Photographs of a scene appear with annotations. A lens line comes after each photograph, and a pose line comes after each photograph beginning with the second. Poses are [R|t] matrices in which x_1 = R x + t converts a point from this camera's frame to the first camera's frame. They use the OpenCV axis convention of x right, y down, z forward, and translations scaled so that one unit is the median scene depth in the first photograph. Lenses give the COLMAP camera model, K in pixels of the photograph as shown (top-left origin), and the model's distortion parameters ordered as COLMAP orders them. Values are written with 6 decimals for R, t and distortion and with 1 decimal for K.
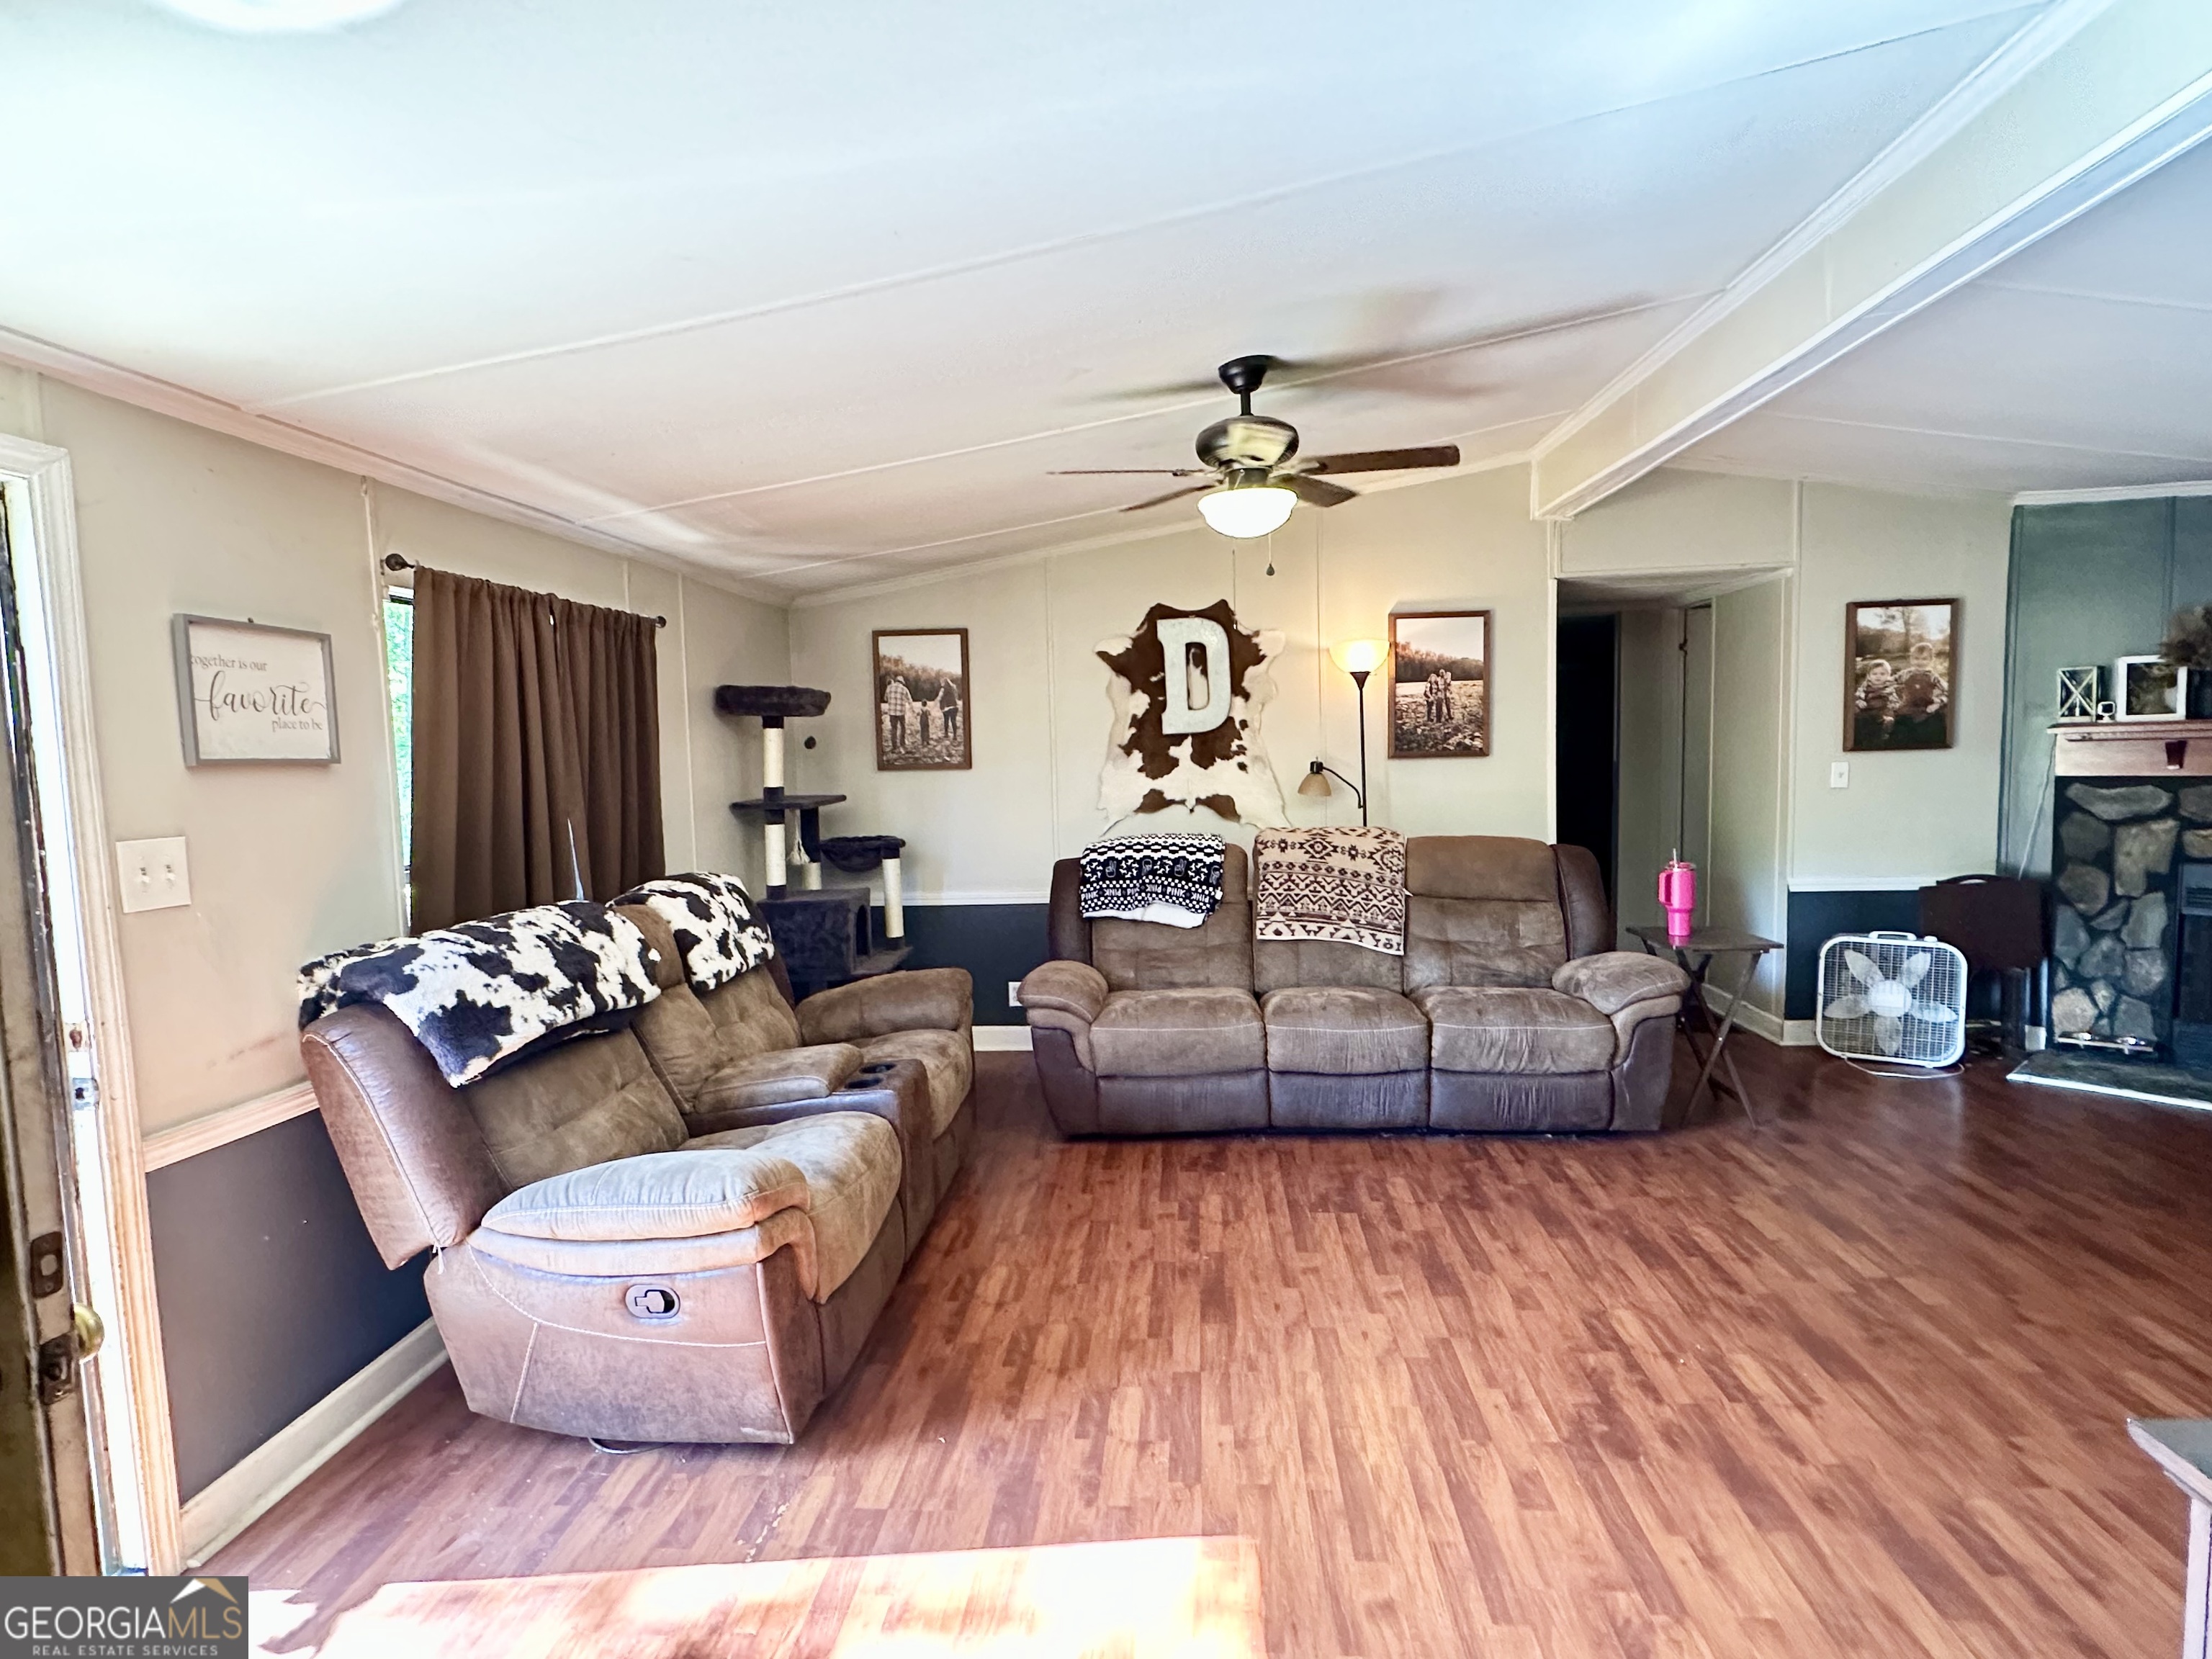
lens RADIAL K [[1163.0, 0, 1101.0], [0, 1163.0, 830.9], [0, 0, 1]] dist [0.000025, -0.000454]
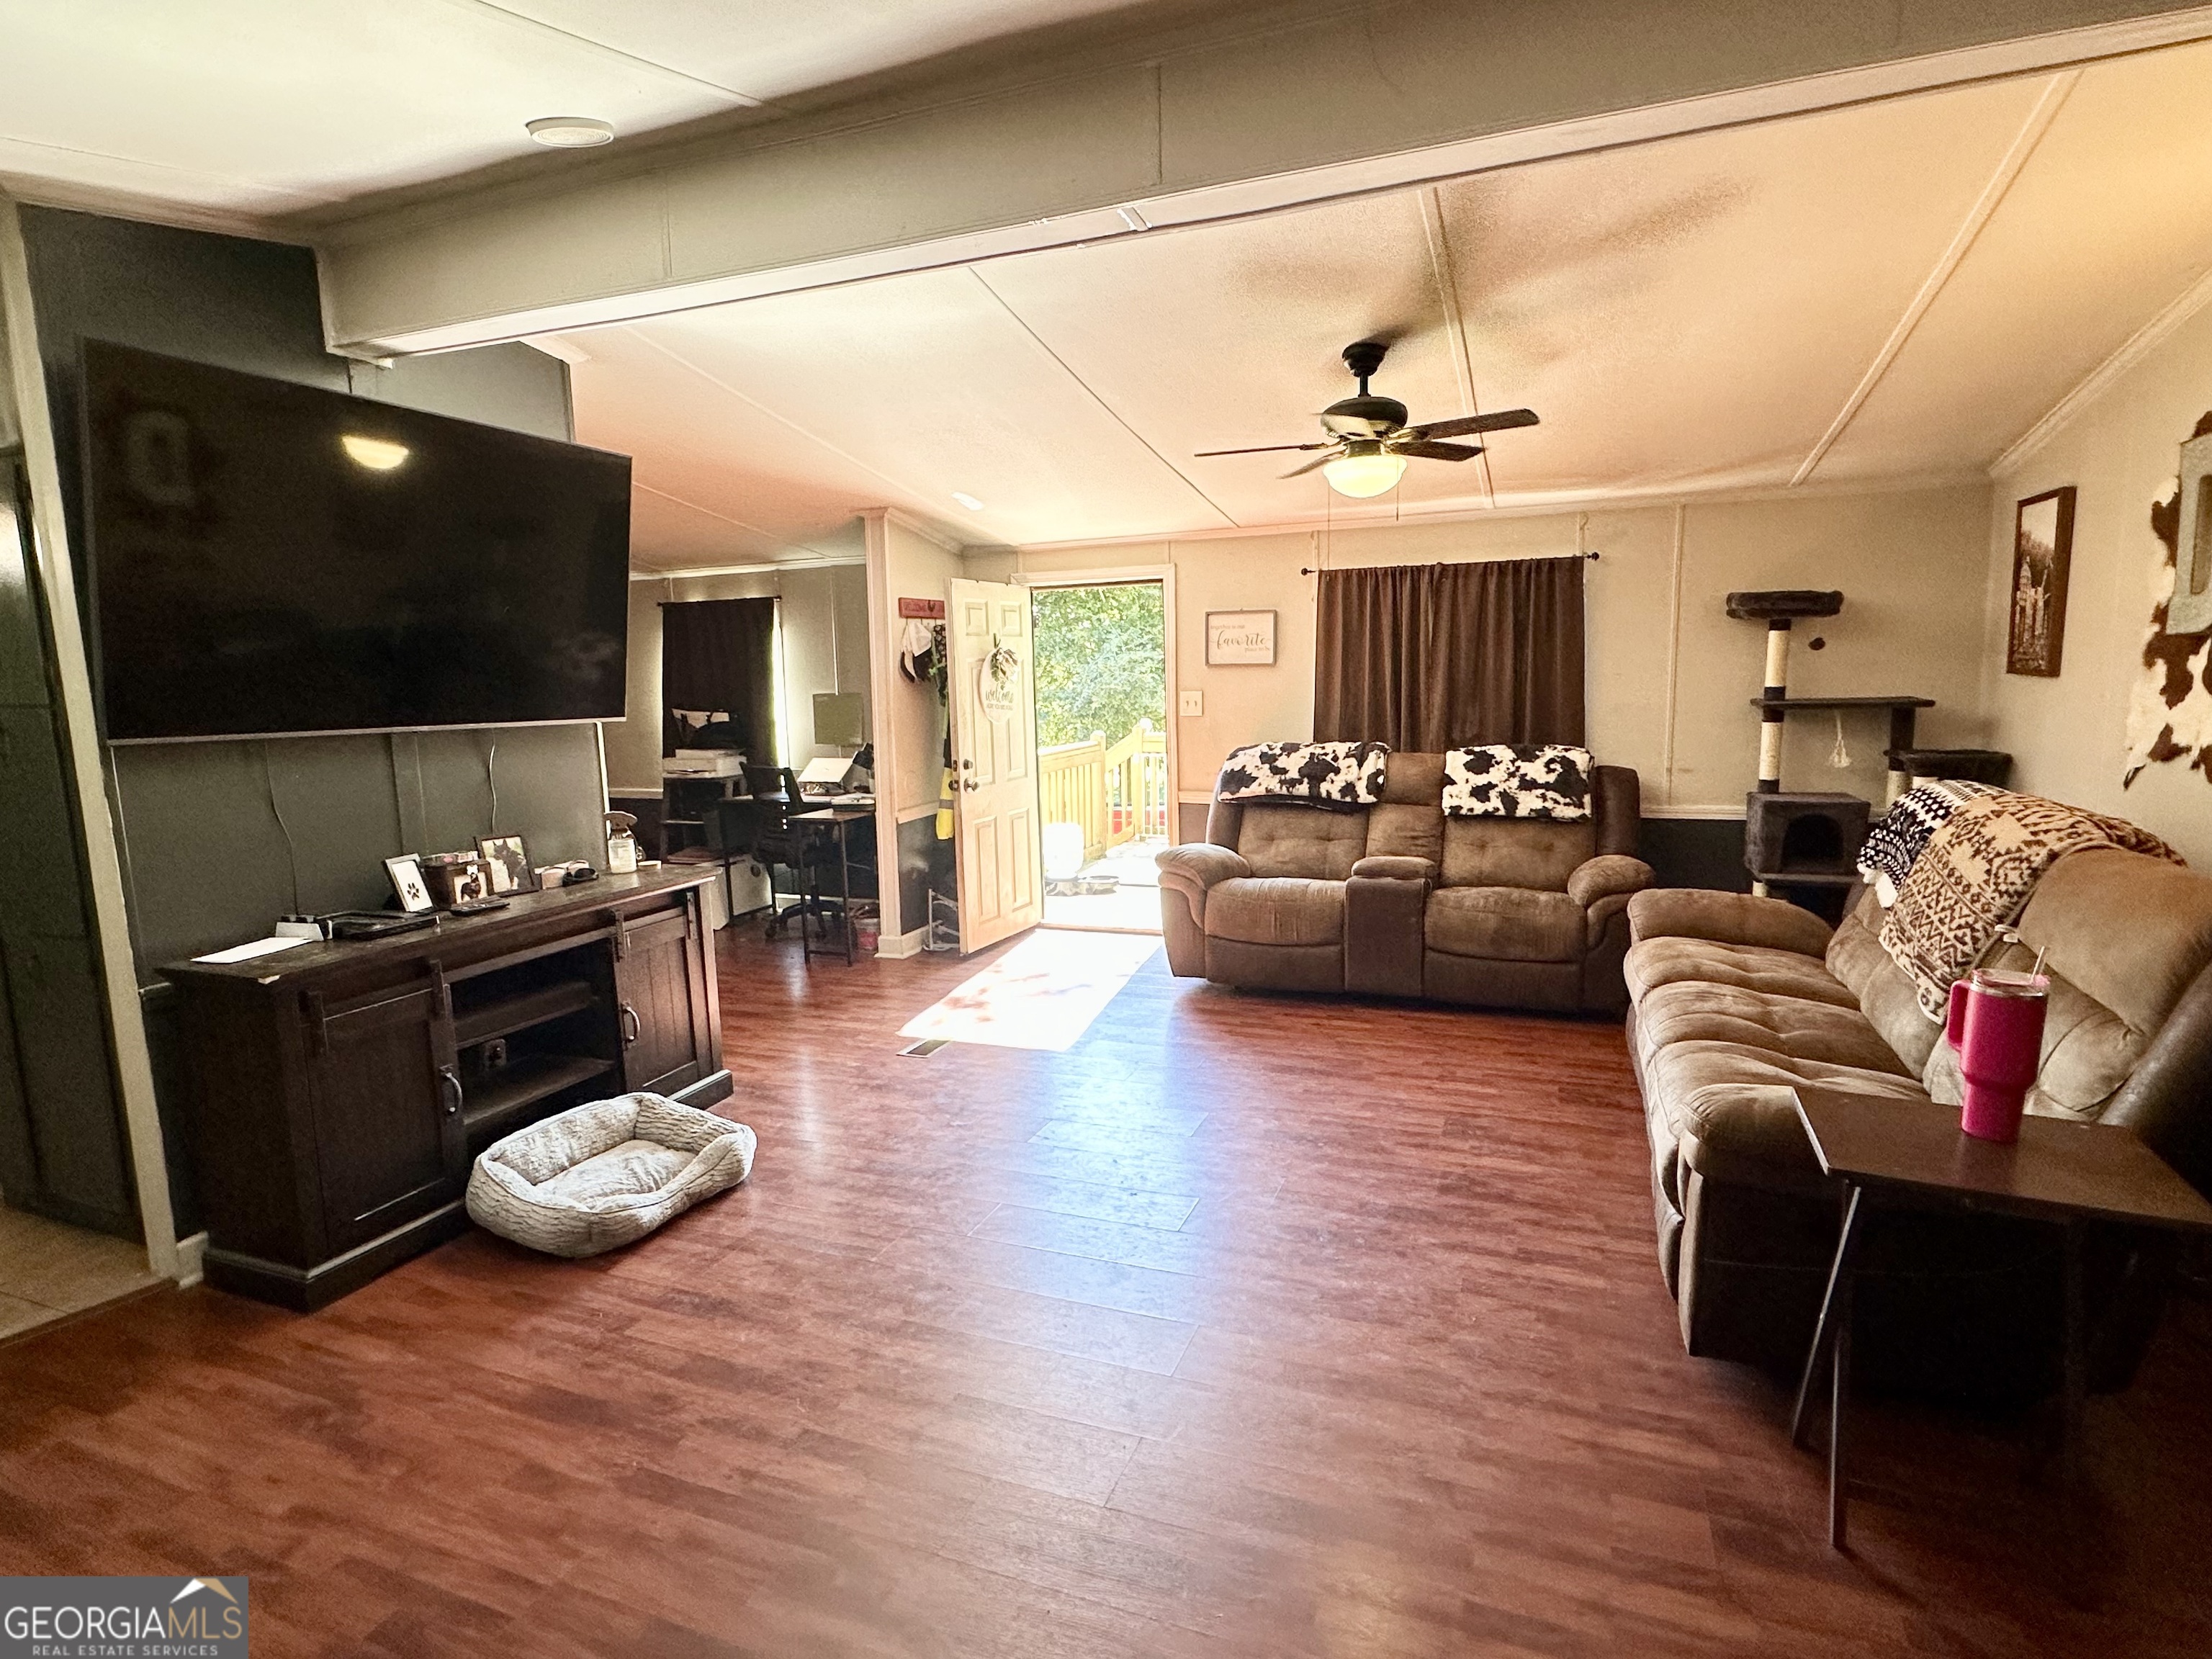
lens RADIAL K [[1155.0, 0, 1104.9], [0, 1155.0, 835.8], [0, 0, 1]] dist [-0.000793, -0.000492]
pose [[-0.292929, 0.175093, -0.939965, 0.920452], [-0.038096, 0.980172, 0.194454, -0.087308], [0.955375, 0.092770, -0.280450, 0.739669]]
